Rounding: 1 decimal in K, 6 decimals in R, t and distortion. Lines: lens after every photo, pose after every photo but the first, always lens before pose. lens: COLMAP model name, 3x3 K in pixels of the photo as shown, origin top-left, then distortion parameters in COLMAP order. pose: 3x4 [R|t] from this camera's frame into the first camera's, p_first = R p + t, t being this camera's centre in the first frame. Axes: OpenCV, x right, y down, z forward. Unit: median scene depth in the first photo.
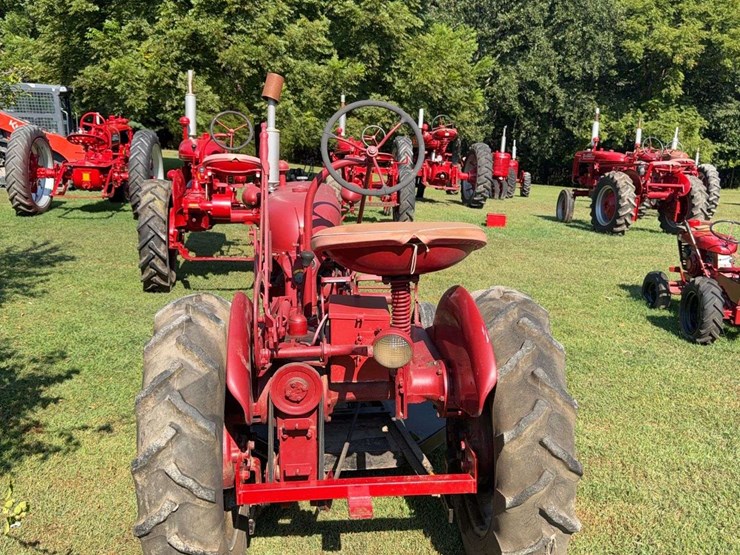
lens RADIAL K [[674.4, 0, 348.0], [0, 674.4, 265.5], [0, 0, 1]] dist [-0.010020, -0.028400]
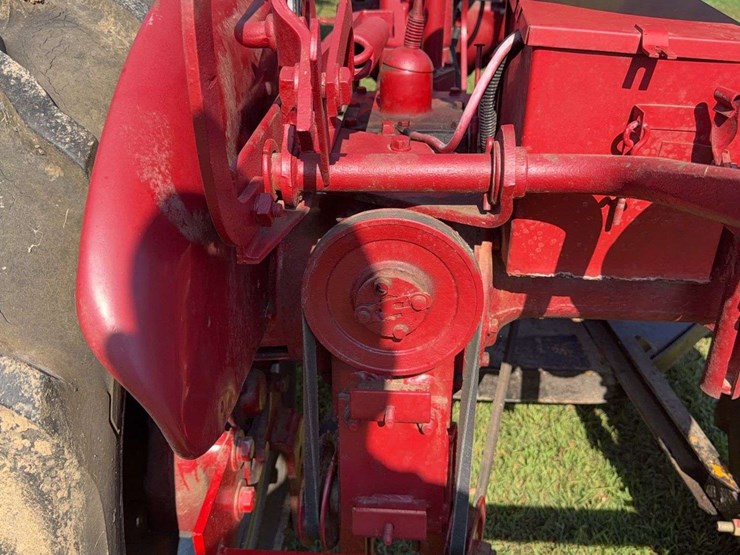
lens RADIAL K [[693.6, 0, 369.3], [0, 693.6, 274.8], [0, 0, 1]] dist [0.130641, -0.279905]
pose [[0.989491, 0.064685, -0.129320, -0.014621], [-0.023355, 0.954111, 0.298540, 0.025662], [0.142697, -0.292382, 0.945595, 0.218437]]
